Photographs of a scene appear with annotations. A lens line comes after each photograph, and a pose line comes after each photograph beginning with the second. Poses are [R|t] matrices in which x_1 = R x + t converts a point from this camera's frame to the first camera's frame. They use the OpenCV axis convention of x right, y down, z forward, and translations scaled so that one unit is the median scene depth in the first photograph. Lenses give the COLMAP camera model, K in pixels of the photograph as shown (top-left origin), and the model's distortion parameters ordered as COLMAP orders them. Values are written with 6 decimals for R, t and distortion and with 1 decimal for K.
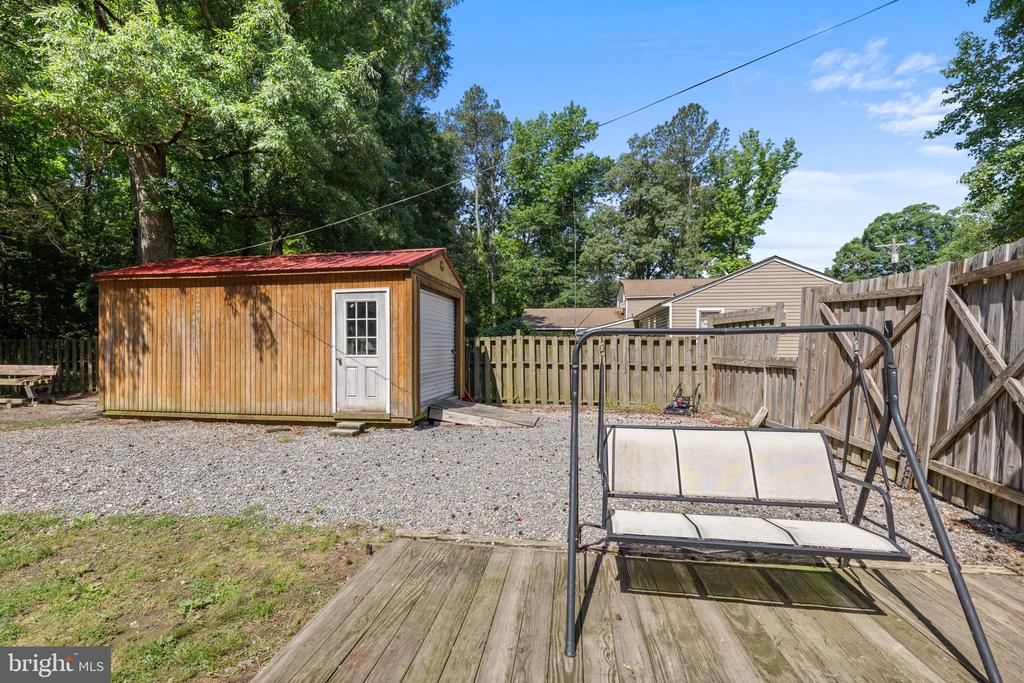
lens RADIAL K [[433.4, 0, 503.0], [0, 433.4, 342.2], [0, 0, 1]] dist [0.003516, -0.000580]
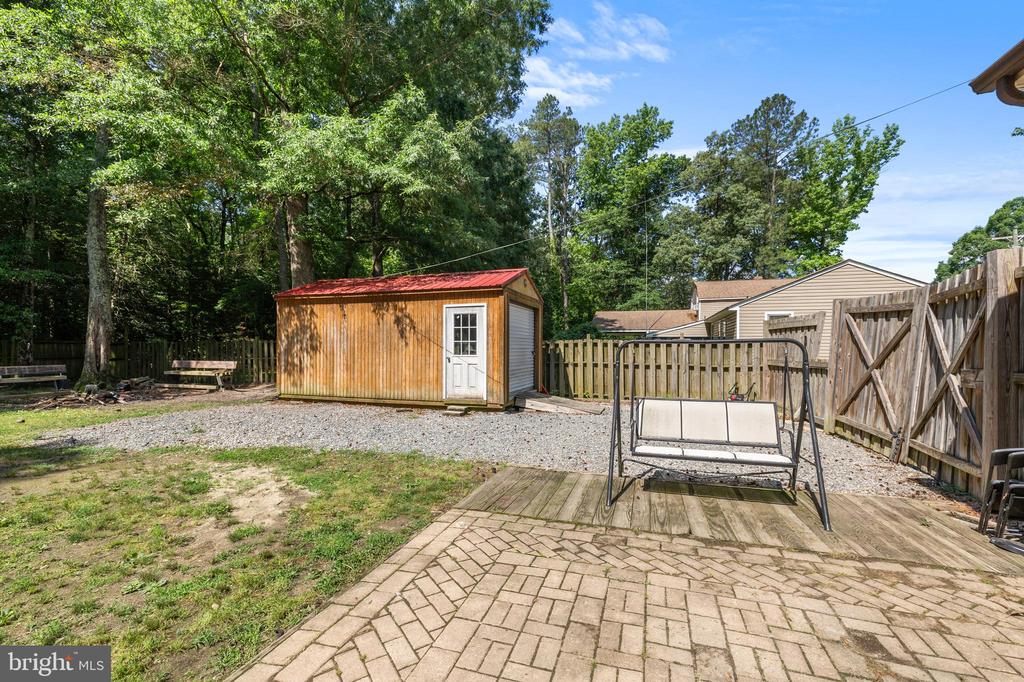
lens RADIAL K [[433.4, 0, 506.0], [0, 433.4, 348.2], [0, 0, 1]] dist [0.003516, -0.000580]
pose [[0.987593, 0.004186, -0.156982, -0.000147], [-0.002416, 0.999931, 0.011465, -0.004541], [0.157019, -0.010943, 0.987535, -0.205813]]
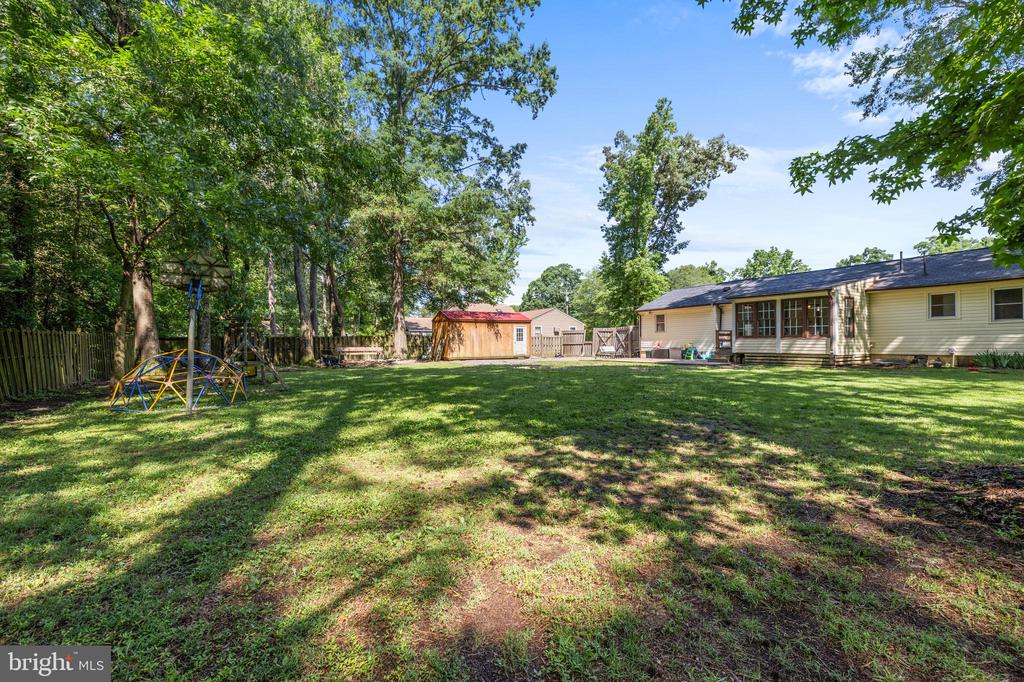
lens RADIAL K [[433.4, 0, 510.9], [0, 433.4, 340.2], [0, 0, 1]] dist [0.003516, -0.000580]
pose [[0.774847, -0.000087, 0.632148, -2.325894], [0.000209, 1.000000, -0.000118, 0.015055], [-0.632148, 0.000224, 0.774847, -1.666561]]
